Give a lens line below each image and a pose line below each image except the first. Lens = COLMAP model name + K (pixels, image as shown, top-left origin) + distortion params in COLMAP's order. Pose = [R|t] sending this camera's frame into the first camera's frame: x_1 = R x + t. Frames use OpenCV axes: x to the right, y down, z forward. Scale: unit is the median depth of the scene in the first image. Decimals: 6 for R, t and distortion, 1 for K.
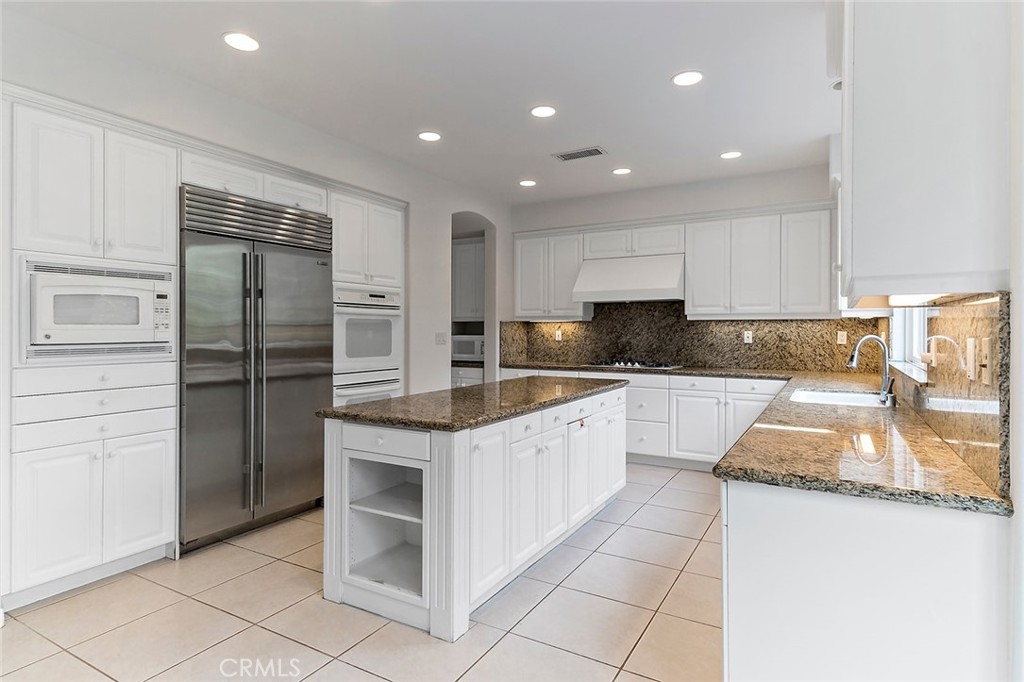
lens RADIAL K [[546.1, 0, 518.5], [0, 546.1, 328.7], [0, 0, 1]] dist [0.001124, 0.000234]
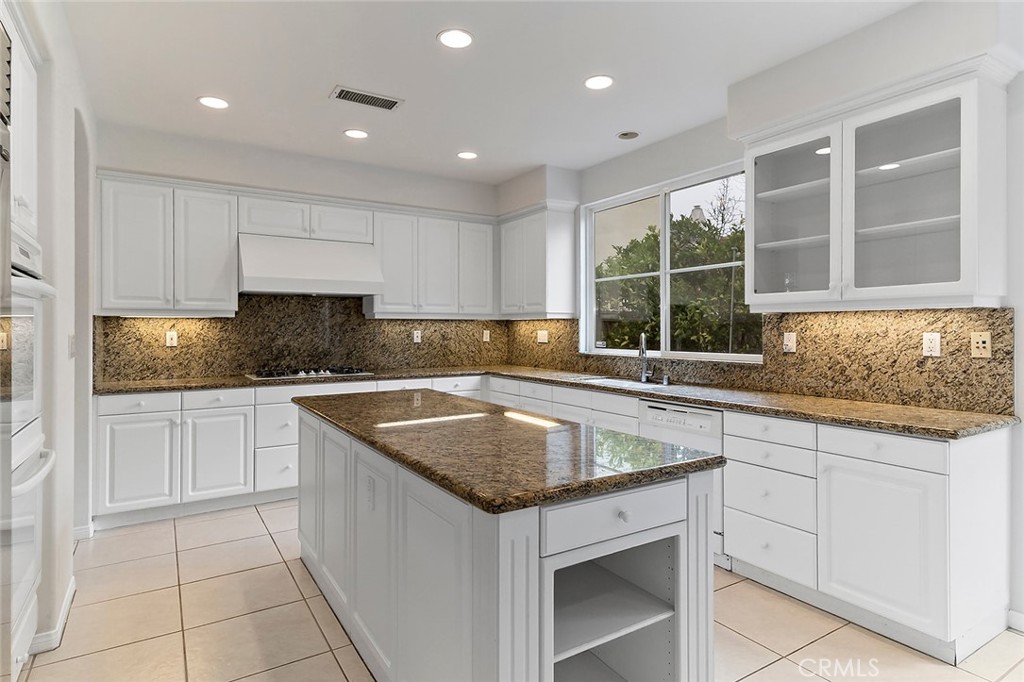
lens RADIAL K [[546.1, 0, 518.5], [0, 546.1, 328.7], [0, 0, 1]] dist [0.001124, 0.000234]
pose [[0.452345, -0.001911, 0.891841, -0.378695], [-0.000389, 0.999997, 0.002340, -0.001421], [-0.891843, -0.001405, 0.452343, 0.375507]]
